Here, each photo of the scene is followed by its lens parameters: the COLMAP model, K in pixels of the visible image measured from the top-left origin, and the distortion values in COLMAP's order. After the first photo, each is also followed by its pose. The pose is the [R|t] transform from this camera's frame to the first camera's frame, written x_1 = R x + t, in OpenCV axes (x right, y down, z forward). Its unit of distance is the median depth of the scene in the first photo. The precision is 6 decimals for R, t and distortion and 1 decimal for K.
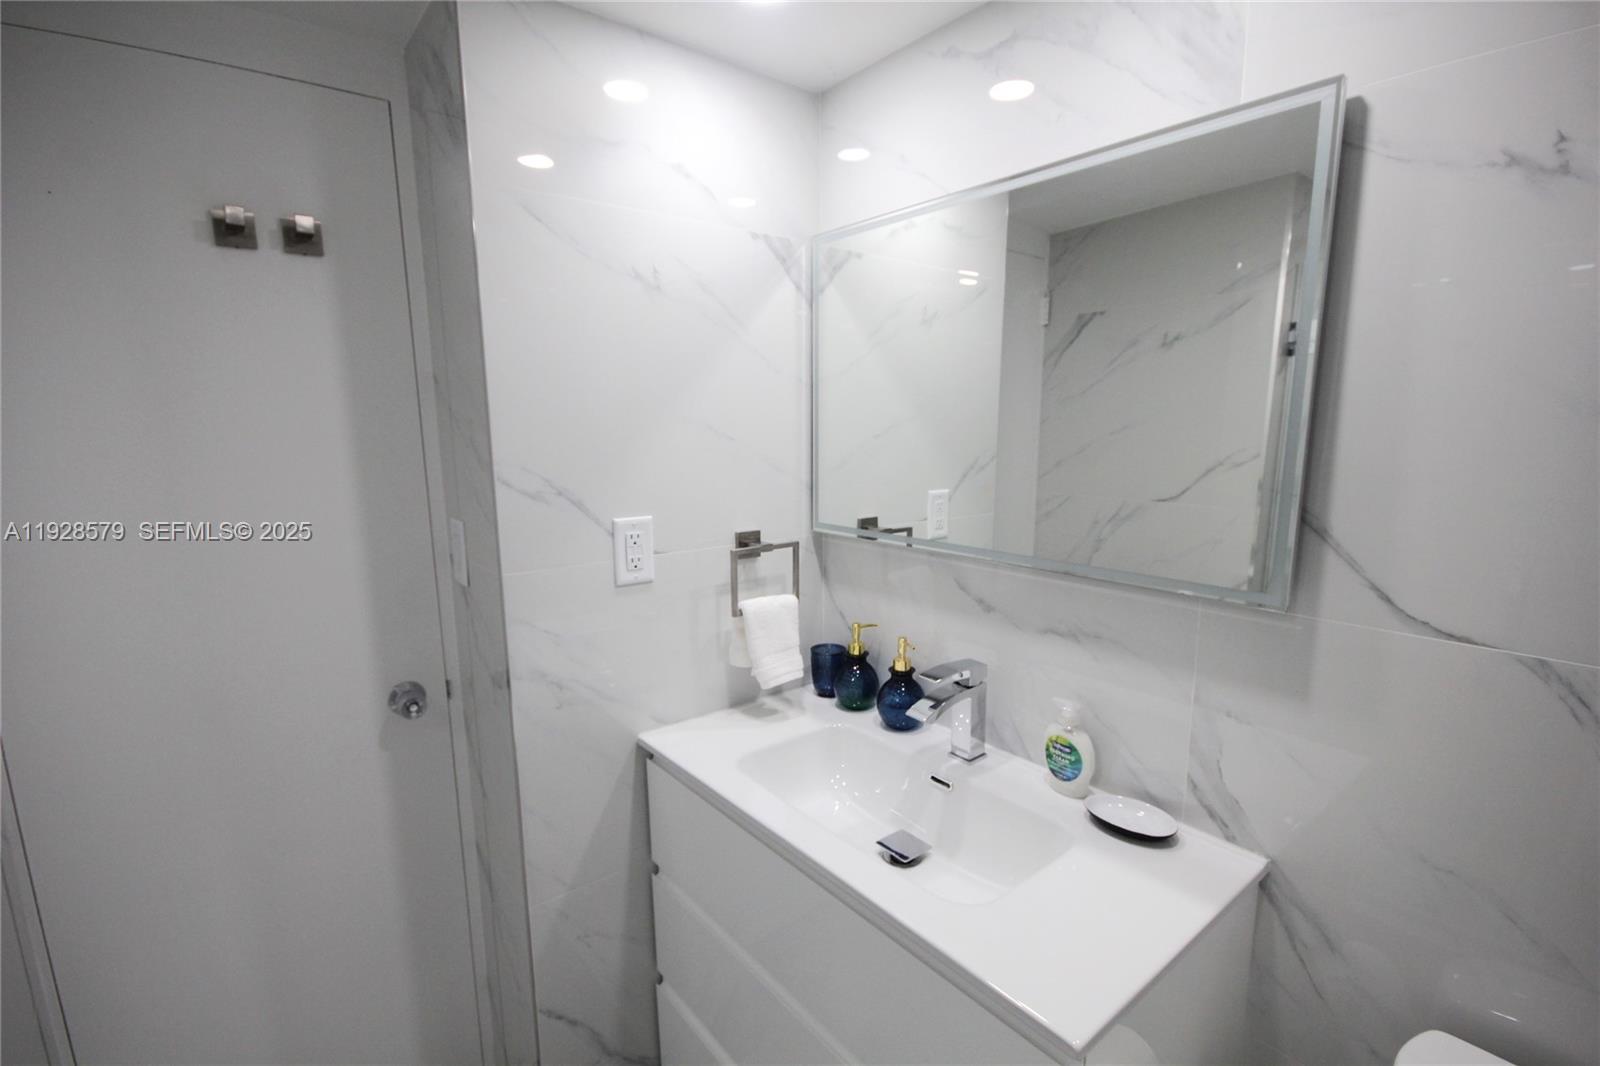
lens RADIAL K [[737.8, 0, 805.9], [0, 737.8, 545.4], [0, 0, 1]] dist [0.004355, -0.010250]
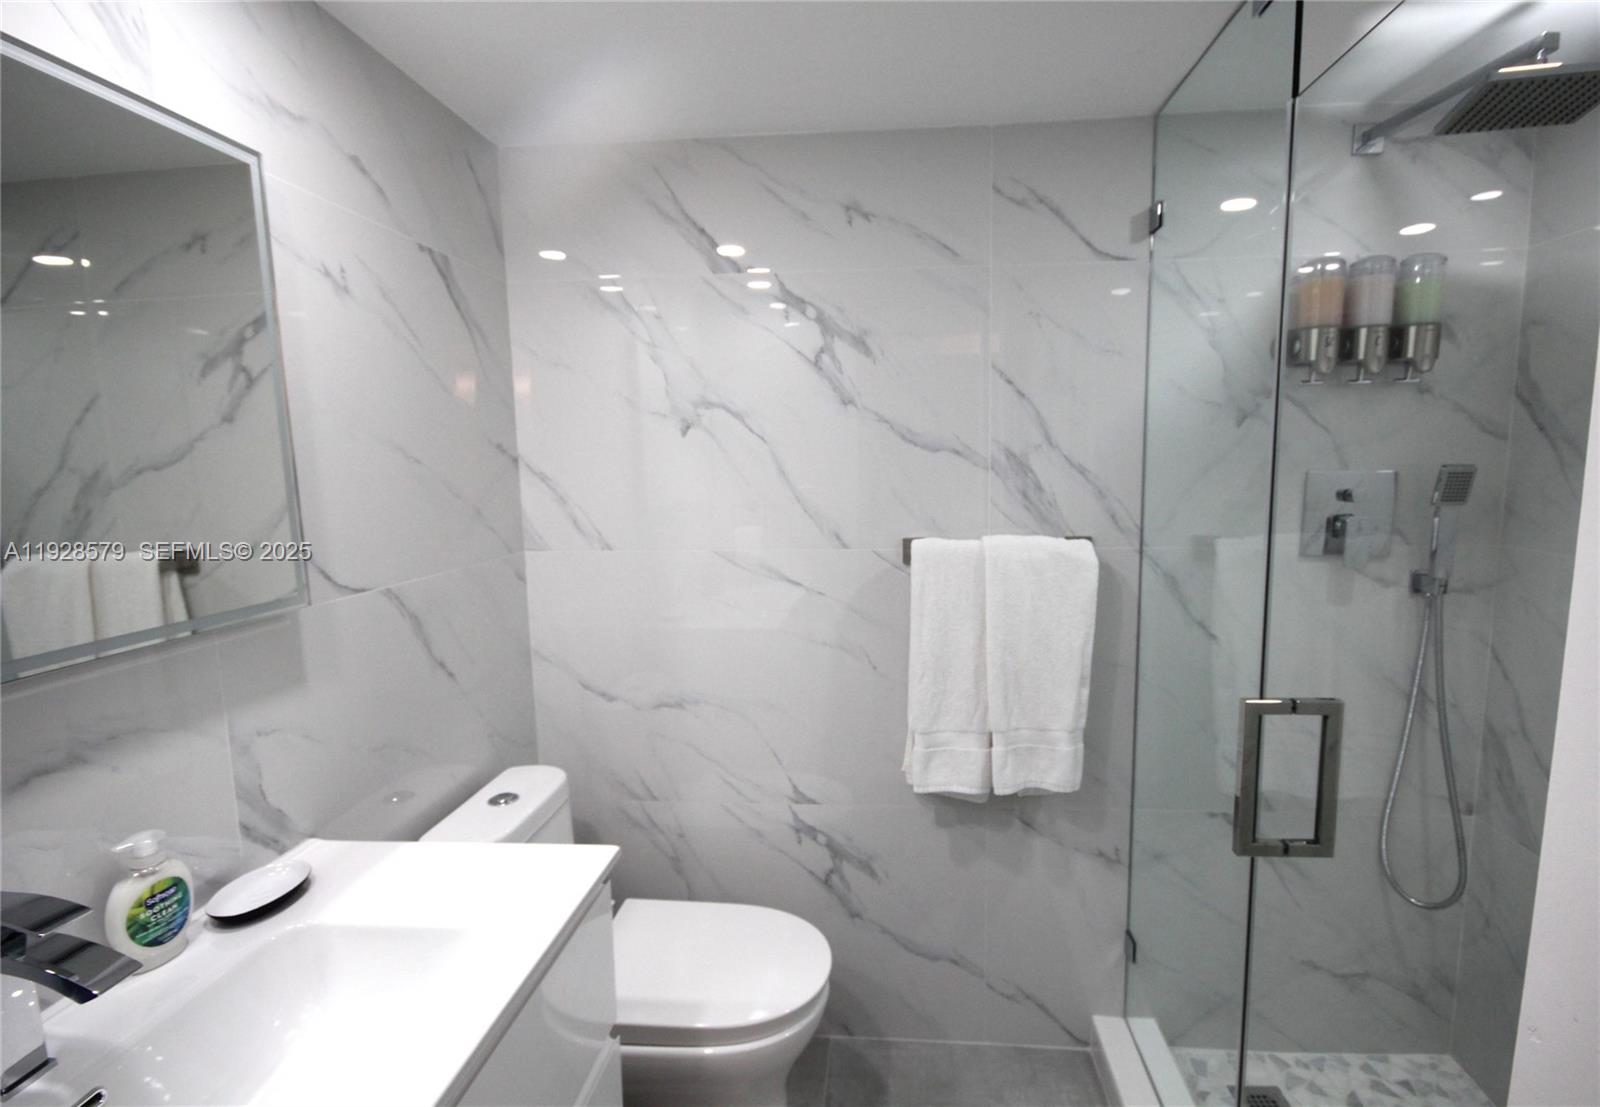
lens RADIAL K [[767.7, 0, 861.0], [0, 767.7, 558.5], [0, 0, 1]] dist [0.000971, -0.004633]
pose [[-0.744528, -0.068297, 0.664088, -0.820452], [0.132310, 0.959925, 0.247058, -0.170925], [-0.654348, 0.271808, -0.705655, 1.324025]]
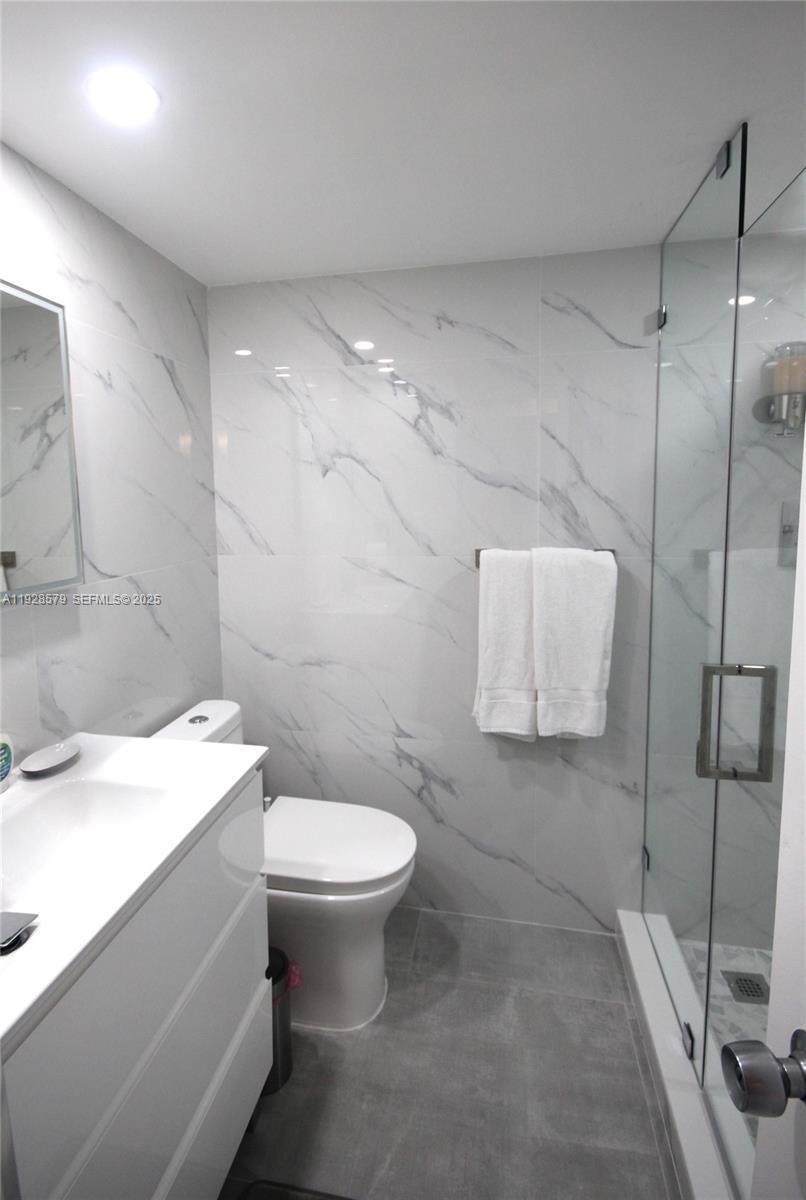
lens RADIAL K [[583.6, 0, 398.0], [0, 583.6, 553.3], [0, 0, 1]] dist [-0.003100, -0.002900]
pose [[-0.656359, -0.058597, 0.752170, -0.997788], [0.146653, 0.968053, 0.203387, -0.172652], [-0.740058, 0.243803, -0.626796, 1.377086]]
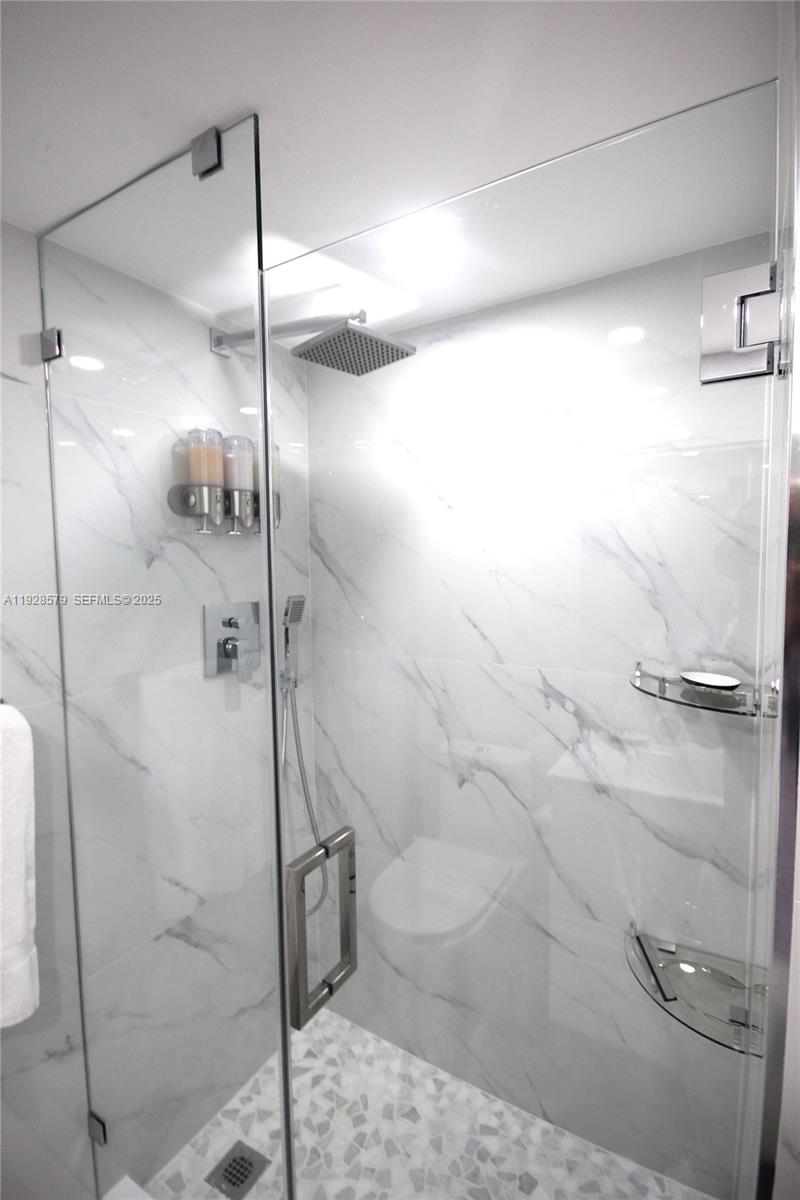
lens RADIAL K [[553.4, 0, 405.9], [0, 553.4, 601.1], [0, 0, 1]] dist [0.004355, -0.010250]
pose [[-0.939636, 0.043712, -0.339371, -0.333920], [-0.037690, 0.972550, 0.229622, -0.166927], [0.340093, 0.228552, -0.912196, 0.827328]]
